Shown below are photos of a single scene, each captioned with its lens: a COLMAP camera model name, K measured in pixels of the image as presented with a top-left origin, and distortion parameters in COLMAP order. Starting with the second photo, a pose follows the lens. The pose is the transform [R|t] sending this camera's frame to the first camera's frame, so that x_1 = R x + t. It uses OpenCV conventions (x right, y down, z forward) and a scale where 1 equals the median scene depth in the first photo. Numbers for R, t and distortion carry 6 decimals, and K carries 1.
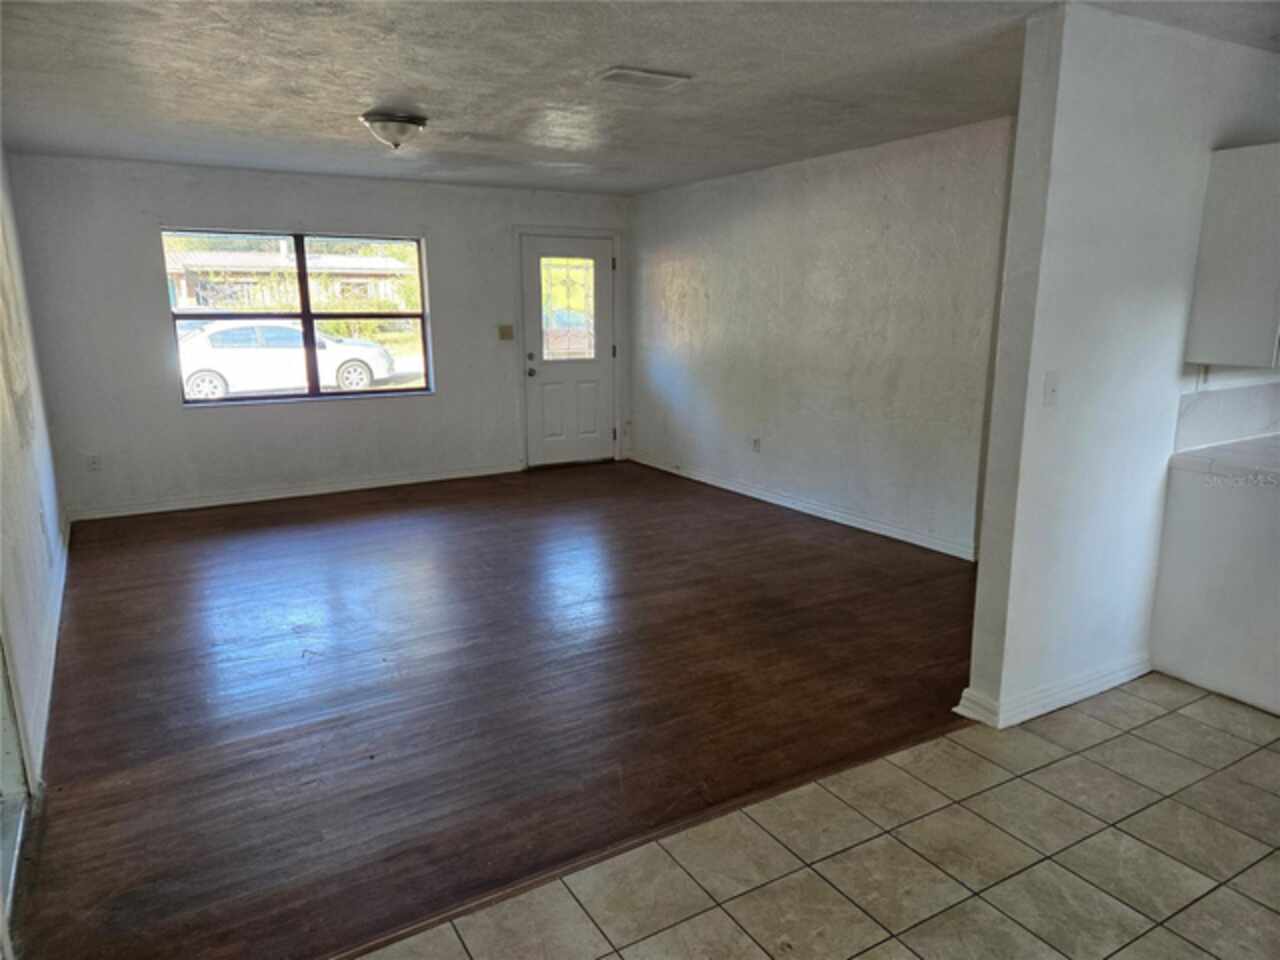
lens RADIAL K [[862.5, 0, 639.4], [0, 862.5, 480.9], [0, 0, 1]] dist [0.066507, -0.066235]
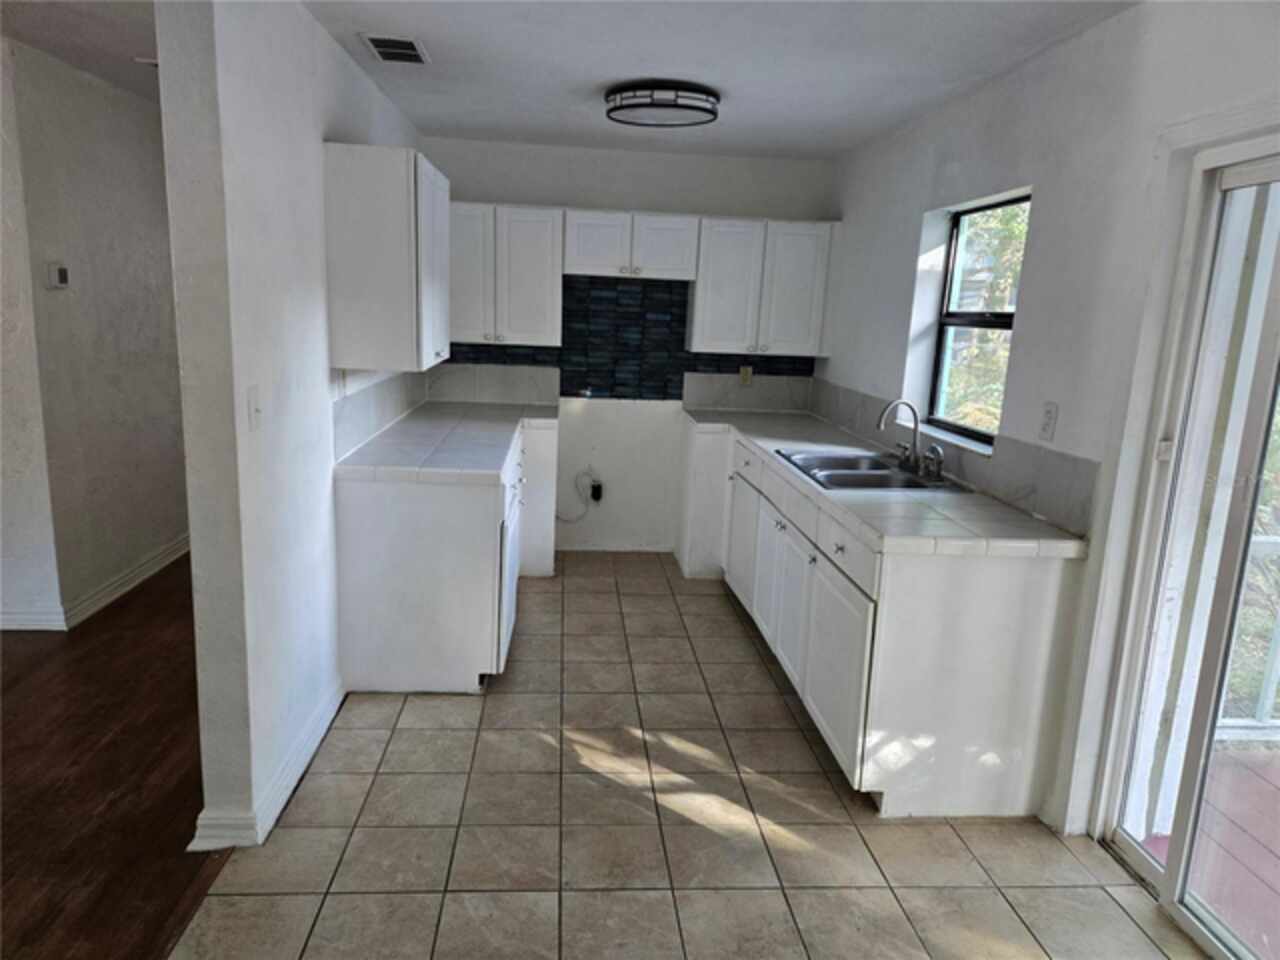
lens RADIAL K [[862.5, 0, 635.1], [0, 862.5, 482.9], [0, 0, 1]] dist [0.066507, -0.066235]
pose [[0.446100, -0.153104, 0.881790, -0.078892], [0.140219, 0.985048, 0.100095, -0.064523], [-0.883931, 0.078991, 0.460898, 0.304863]]
